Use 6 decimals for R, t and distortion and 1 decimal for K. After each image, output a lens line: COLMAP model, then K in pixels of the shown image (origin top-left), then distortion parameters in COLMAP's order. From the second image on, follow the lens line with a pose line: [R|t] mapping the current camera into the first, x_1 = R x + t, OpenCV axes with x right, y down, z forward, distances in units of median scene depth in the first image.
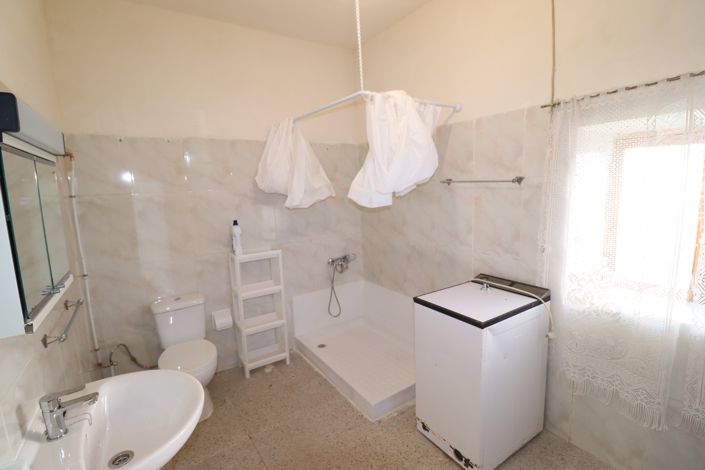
lens RADIAL K [[327.8, 0, 355.9], [0, 327.8, 231.7], [0, 0, 1]] dist [0.001648, -0.013051]
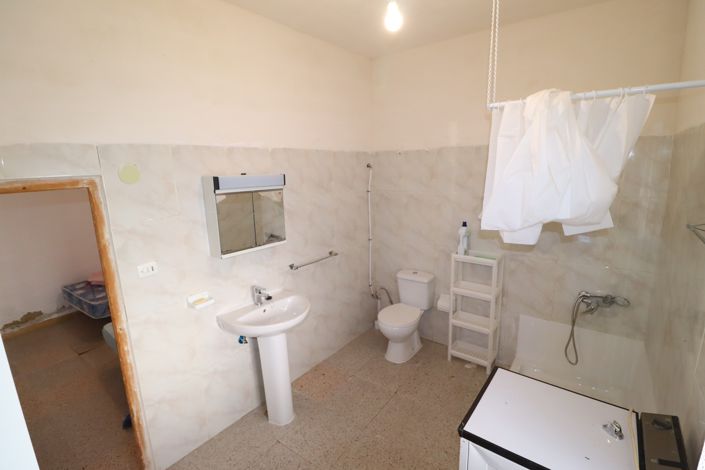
lens RADIAL K [[327.8, 0, 355.9], [0, 327.8, 231.7], [0, 0, 1]] dist [0.001648, -0.013051]
pose [[0.323549, 0.216025, -0.921222, 0.524349], [-0.127289, 0.974677, 0.183854, -0.157045], [0.937611, 0.057776, 0.342853, 0.292914]]
